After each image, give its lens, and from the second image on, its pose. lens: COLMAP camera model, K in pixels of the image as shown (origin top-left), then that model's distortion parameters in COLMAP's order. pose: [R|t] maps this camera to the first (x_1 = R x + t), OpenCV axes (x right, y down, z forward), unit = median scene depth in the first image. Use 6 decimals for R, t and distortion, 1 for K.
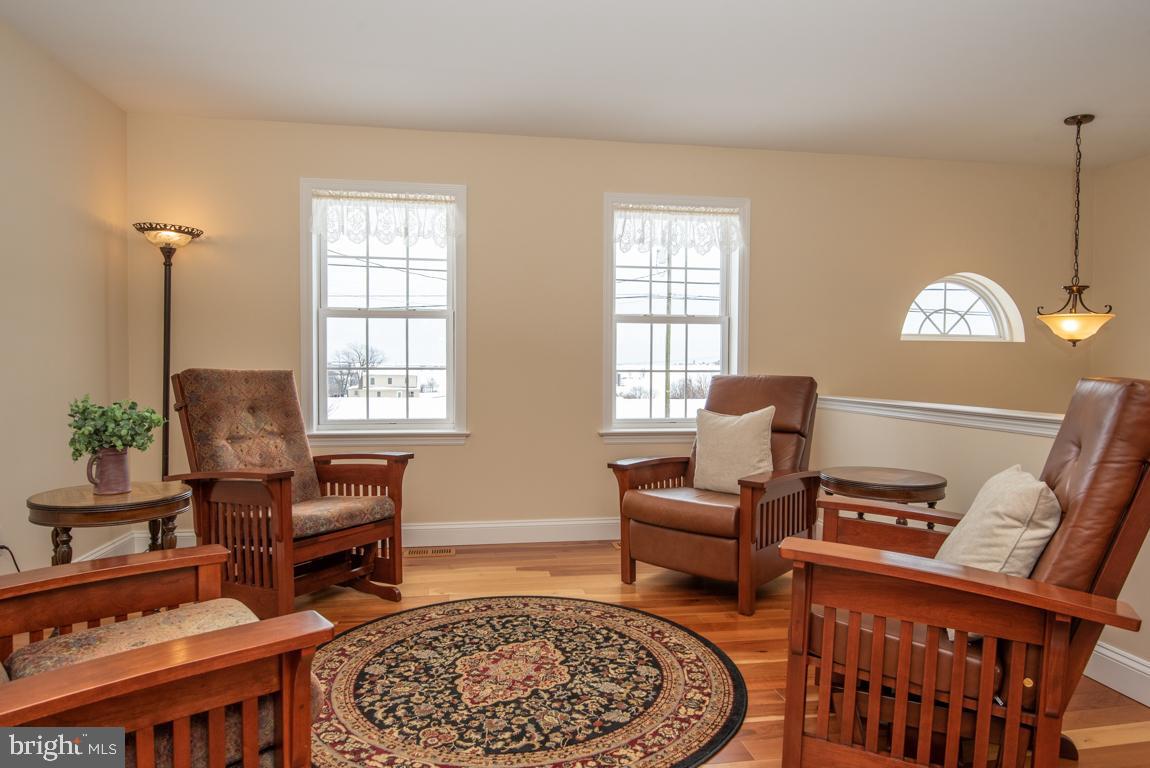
lens RADIAL K [[712.2, 0, 575.0], [0, 712.2, 384.0], [0, 0, 1]] dist [0.003290, -0.021232]
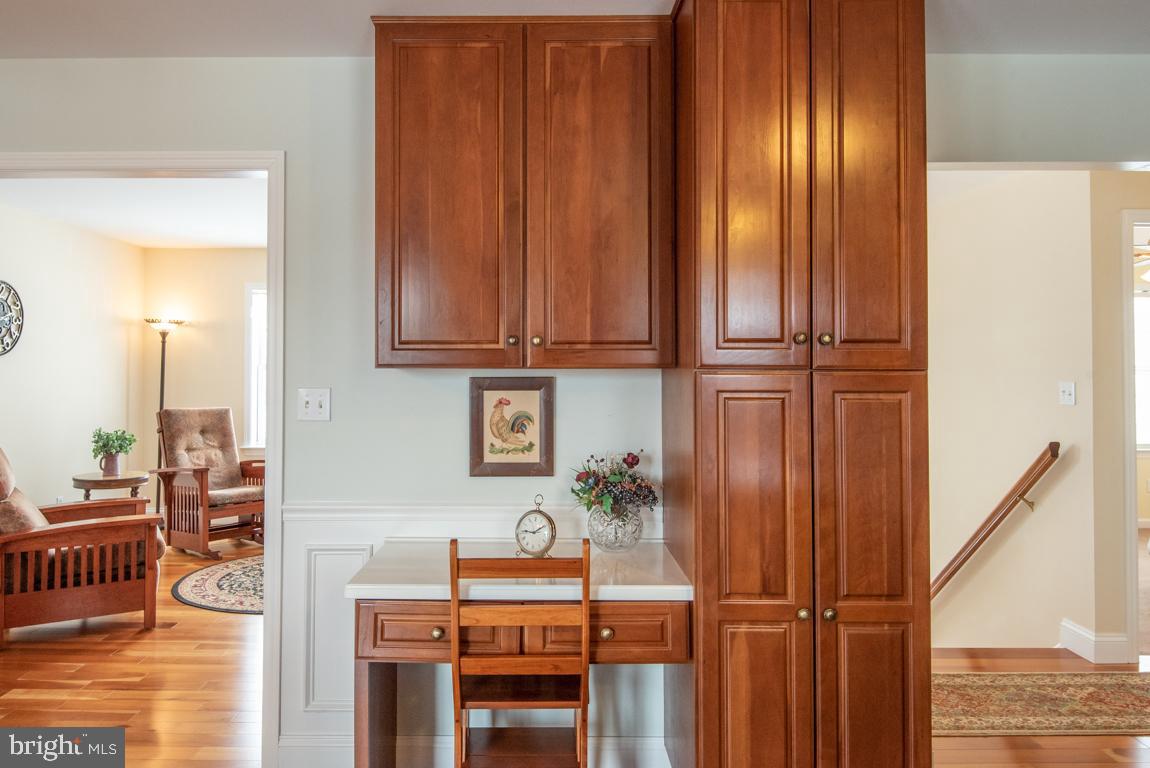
lens RADIAL K [[818.9, 0, 568.6], [0, 818.9, 346.9], [0, 0, 1]] dist [-0.005031, -0.003610]
pose [[0.989672, -0.003830, -0.143298, 0.705252], [-0.004080, 0.998486, -0.054863, -0.065691], [0.143291, 0.054881, 0.988158, -0.825389]]
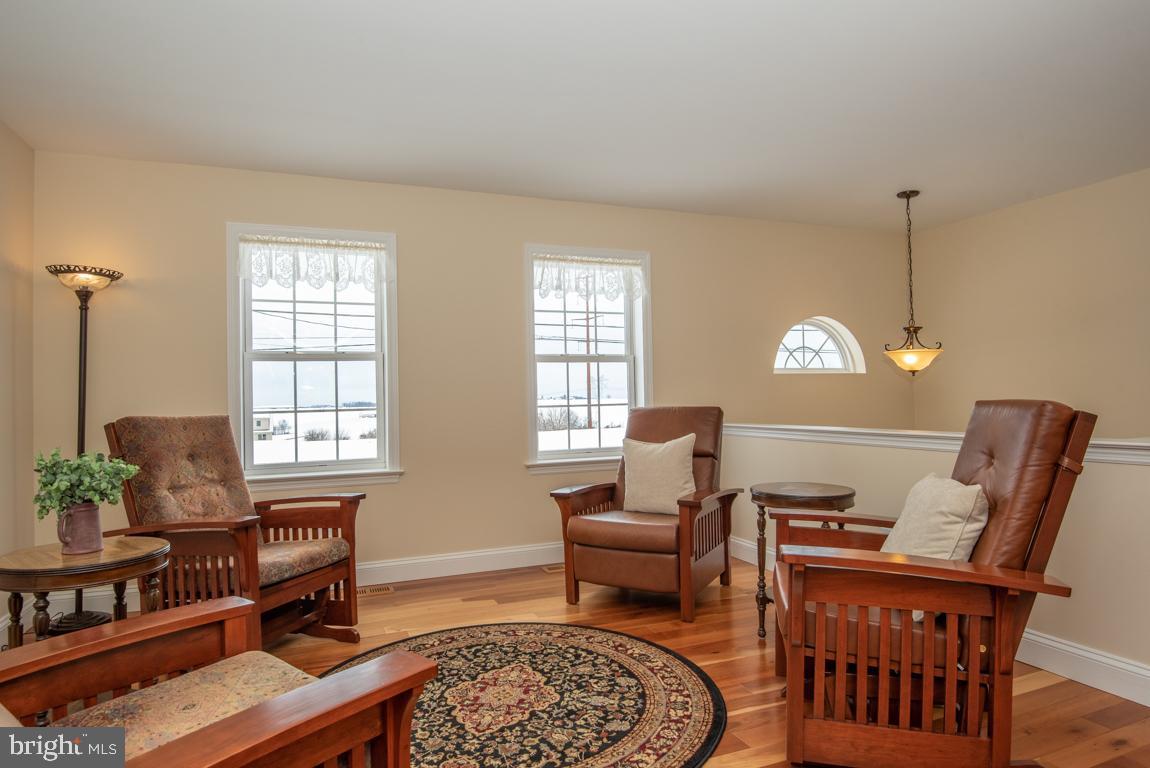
lens RADIAL K [[665.7, 0, 575.0], [0, 665.7, 384.0], [0, 0, 1]] dist [0.003524, -0.026255]
pose [[0.976411, -0.021476, 0.214850, -0.141078], [0.032655, 0.998283, -0.048619, -0.002609], [-0.213437, 0.054488, 0.975436, 0.001042]]
